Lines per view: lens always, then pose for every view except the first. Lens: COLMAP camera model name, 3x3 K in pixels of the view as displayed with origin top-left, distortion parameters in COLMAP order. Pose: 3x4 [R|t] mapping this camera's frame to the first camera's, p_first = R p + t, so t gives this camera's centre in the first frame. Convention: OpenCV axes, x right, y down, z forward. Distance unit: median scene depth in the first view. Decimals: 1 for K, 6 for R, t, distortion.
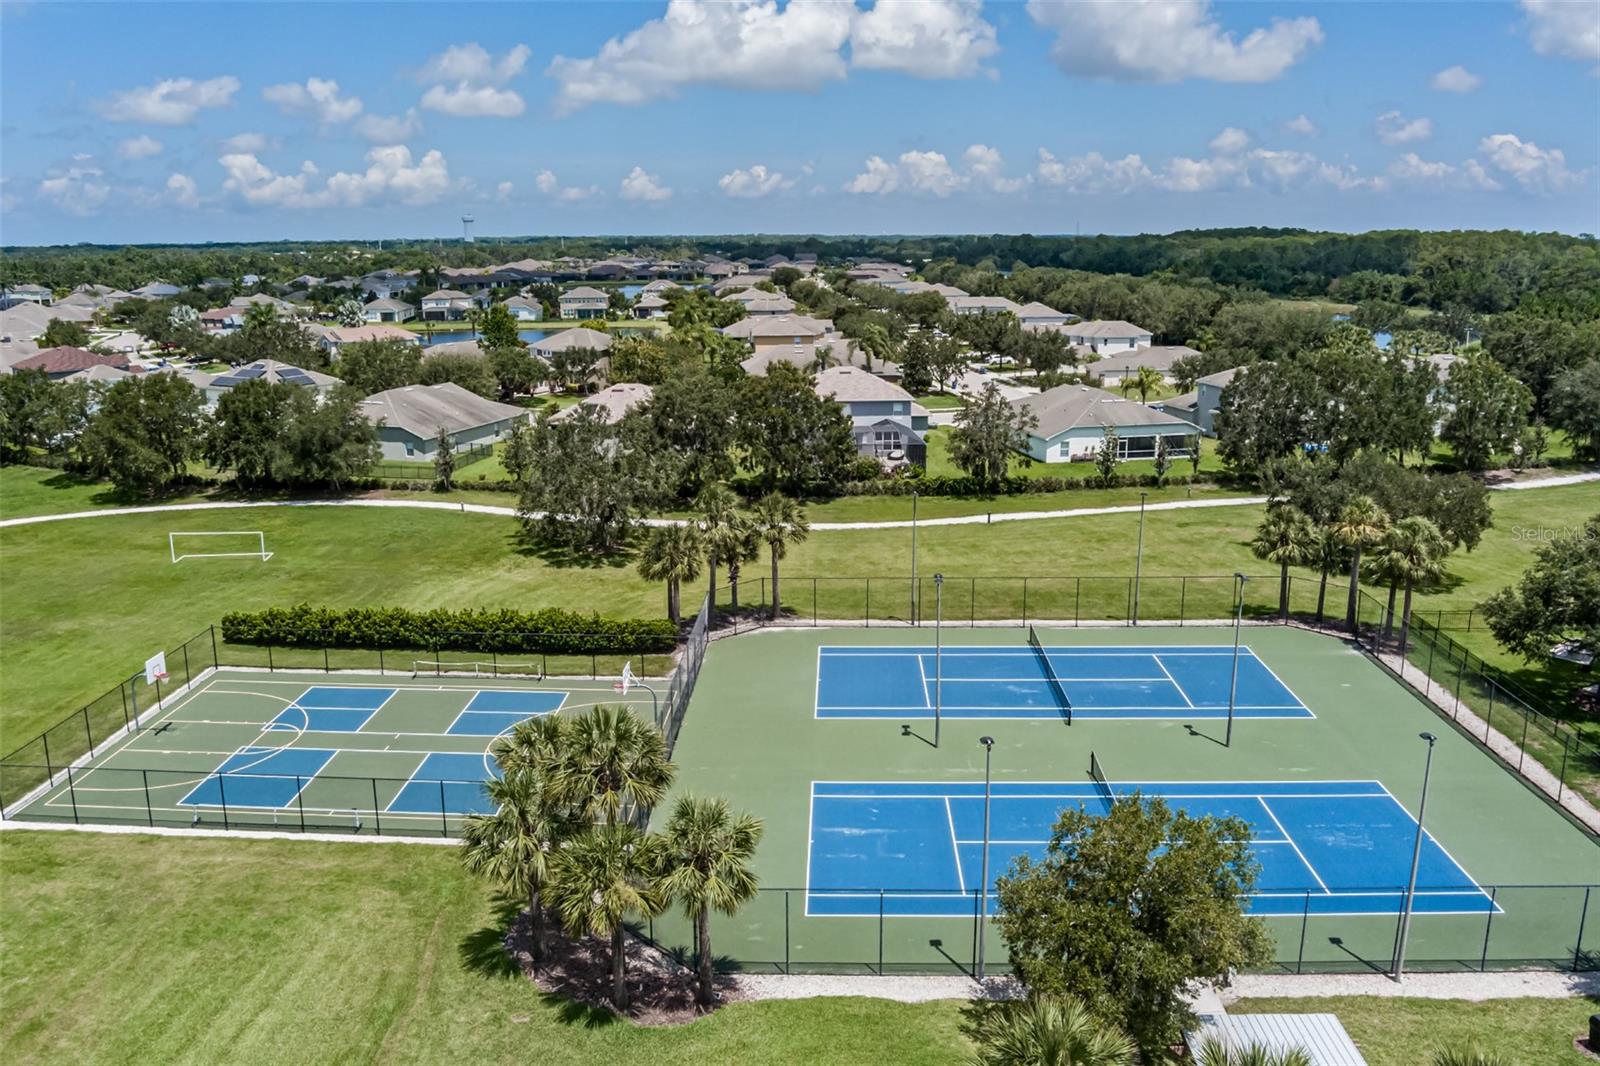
lens RADIAL K [[1298.5, 0, 800.0], [0, 1298.5, 533.0], [0, 0, 1]] dist [-0.095940, 0.061434]
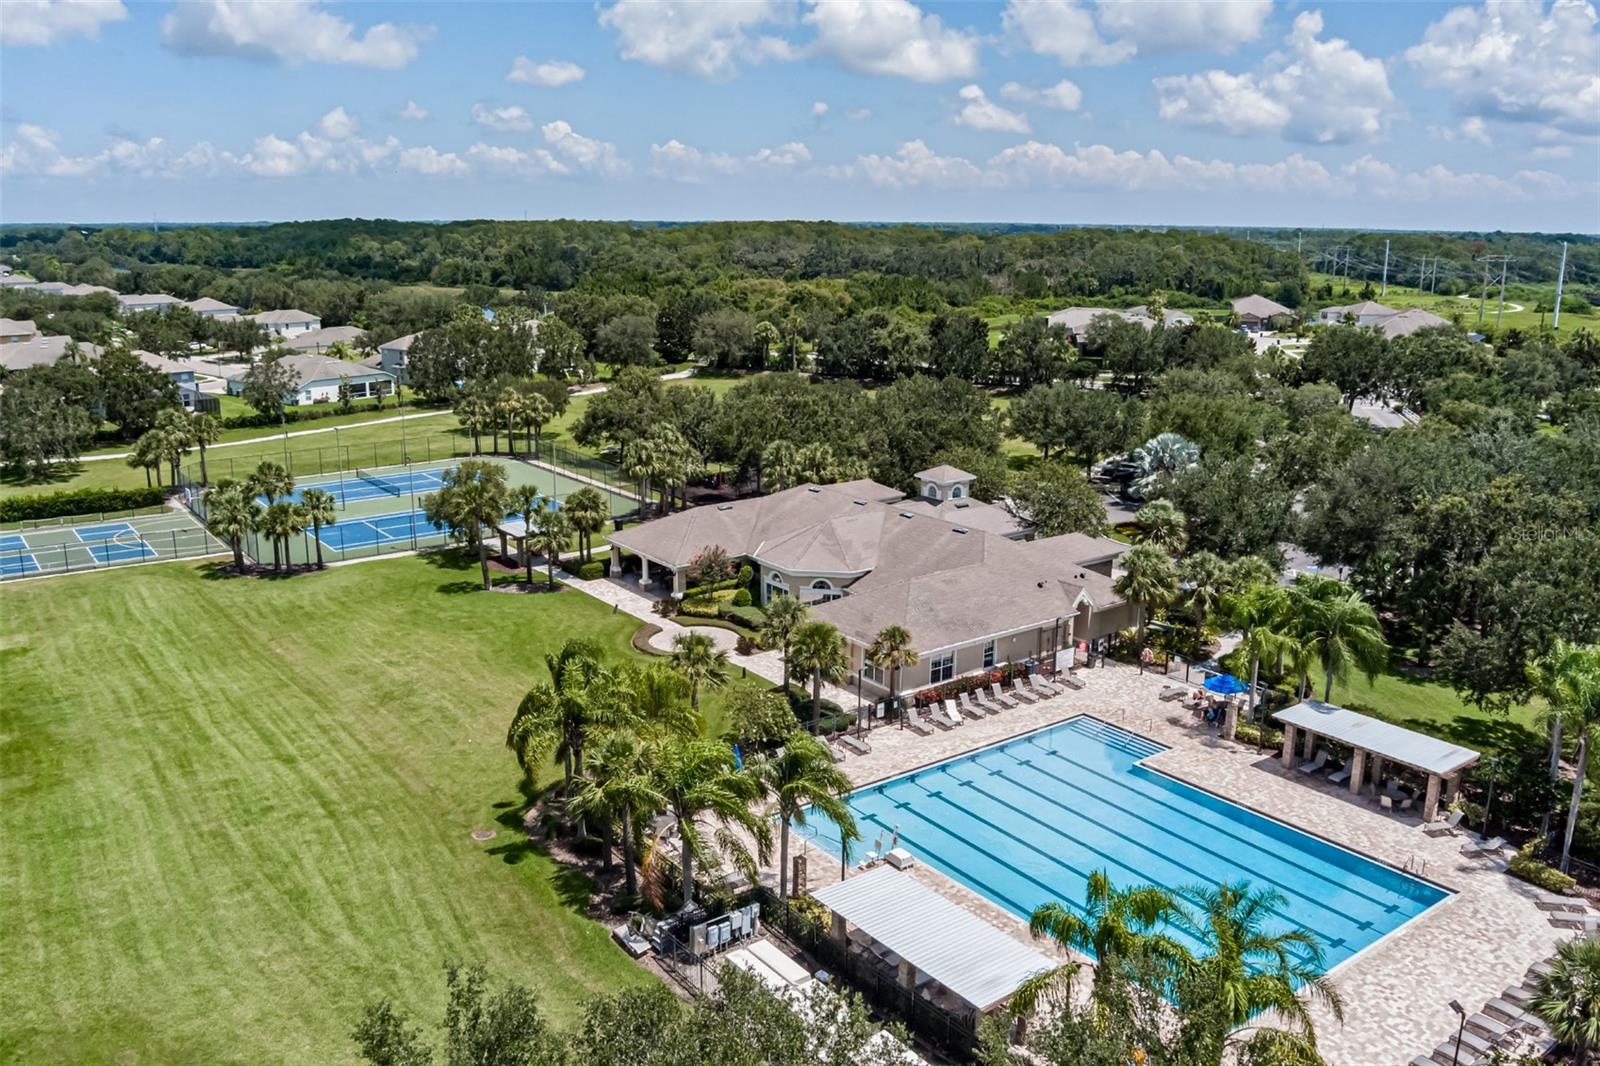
lens RADIAL K [[1298.5, 0, 800.0], [0, 1298.5, 533.0], [0, 0, 1]] dist [-0.095940, 0.061434]
pose [[0.781384, -0.136419, 0.608958, -0.278926], [0.129252, 0.990033, 0.055937, 0.084574], [-0.610519, 0.035001, 0.791228, -0.523938]]
